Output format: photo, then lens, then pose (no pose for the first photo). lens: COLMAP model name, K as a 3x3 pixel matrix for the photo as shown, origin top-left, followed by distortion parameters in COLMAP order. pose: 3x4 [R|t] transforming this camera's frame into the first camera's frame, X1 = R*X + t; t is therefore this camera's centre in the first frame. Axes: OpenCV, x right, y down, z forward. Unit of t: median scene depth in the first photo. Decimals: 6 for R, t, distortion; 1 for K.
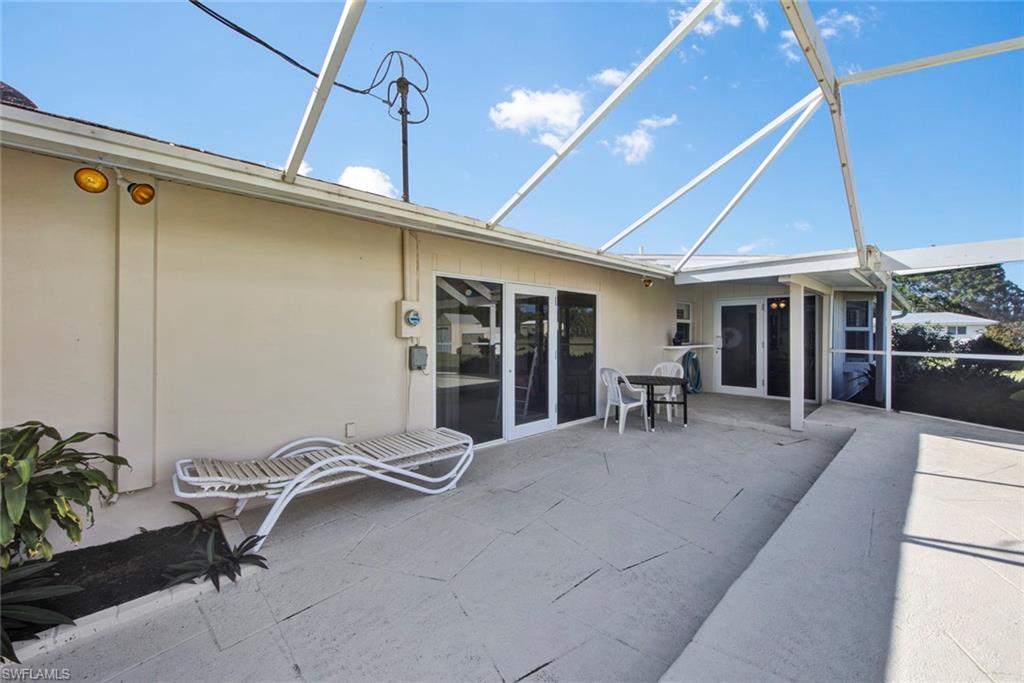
lens RADIAL K [[400.7, 0, 509.7], [0, 400.7, 335.0], [0, 0, 1]] dist [0.001871, -0.001467]
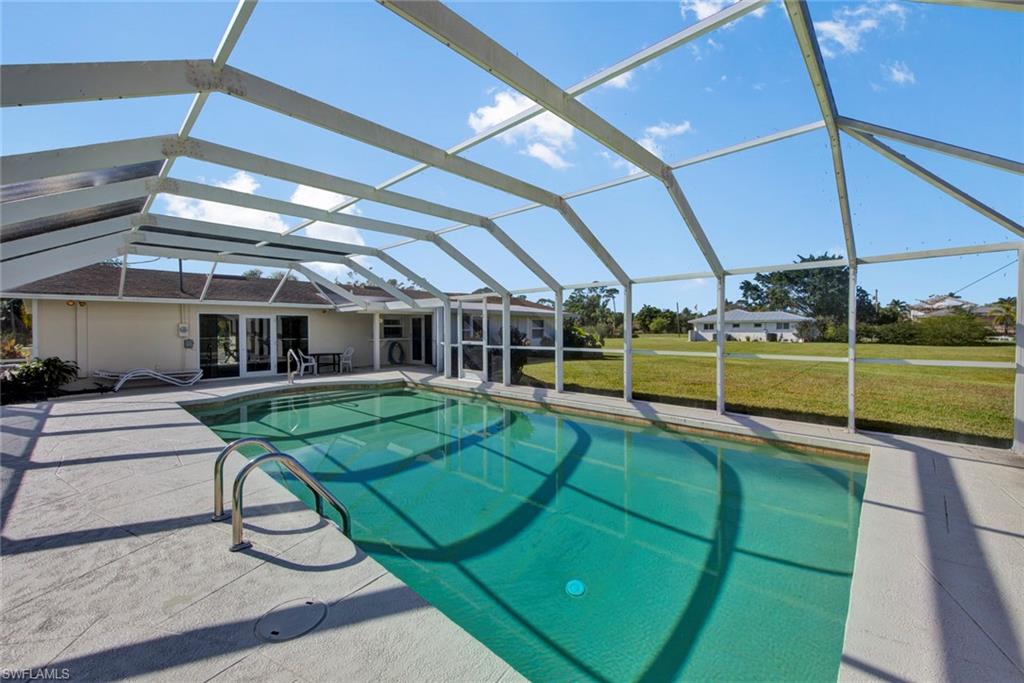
lens RADIAL K [[400.7, 0, 513.9], [0, 400.7, 336.3], [0, 0, 1]] dist [0.001871, -0.001467]
pose [[0.998444, -0.018302, 0.052677, 2.001483], [0.018287, 0.999832, 0.000766, 0.045851], [-0.052682, 0.000199, 0.998611, -2.038505]]
